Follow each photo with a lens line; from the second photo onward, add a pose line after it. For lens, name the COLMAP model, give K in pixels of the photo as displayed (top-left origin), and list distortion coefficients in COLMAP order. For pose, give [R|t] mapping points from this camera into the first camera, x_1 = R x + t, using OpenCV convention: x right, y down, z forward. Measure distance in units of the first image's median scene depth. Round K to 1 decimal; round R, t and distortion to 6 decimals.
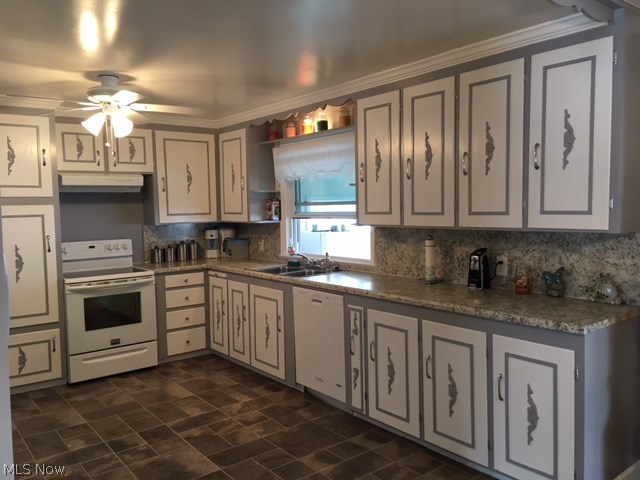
lens RADIAL K [[541.9, 0, 319.4], [0, 541.9, 240.6], [0, 0, 1]] dist [0.088623, -0.113330]
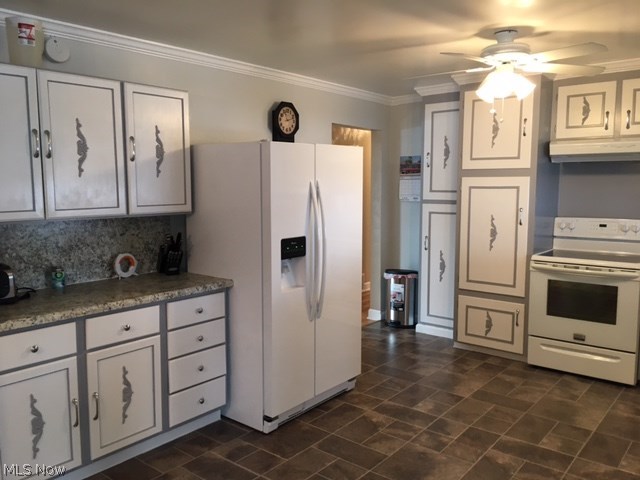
lens RADIAL K [[541.9, 0, 319.4], [0, 541.9, 240.6], [0, 0, 1]] dist [0.088623, -0.113330]
pose [[0.223275, 0.124703, -0.966746, 0.360714], [-0.067956, 0.991361, 0.112184, -0.035218], [0.972384, 0.040648, 0.229820, 0.413799]]
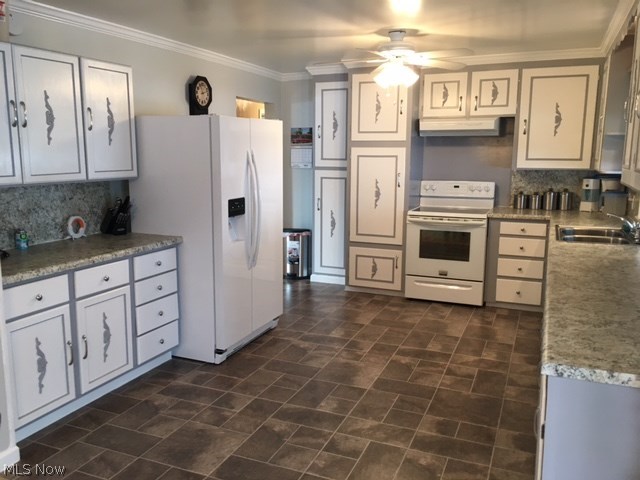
lens RADIAL K [[541.9, 0, 319.4], [0, 541.9, 240.6], [0, 0, 1]] dist [0.088623, -0.113330]
pose [[0.486340, 0.166482, -0.857763, 0.454873], [-0.073093, 0.985992, 0.149927, -0.028294], [0.870707, -0.010218, 0.491695, 0.247479]]
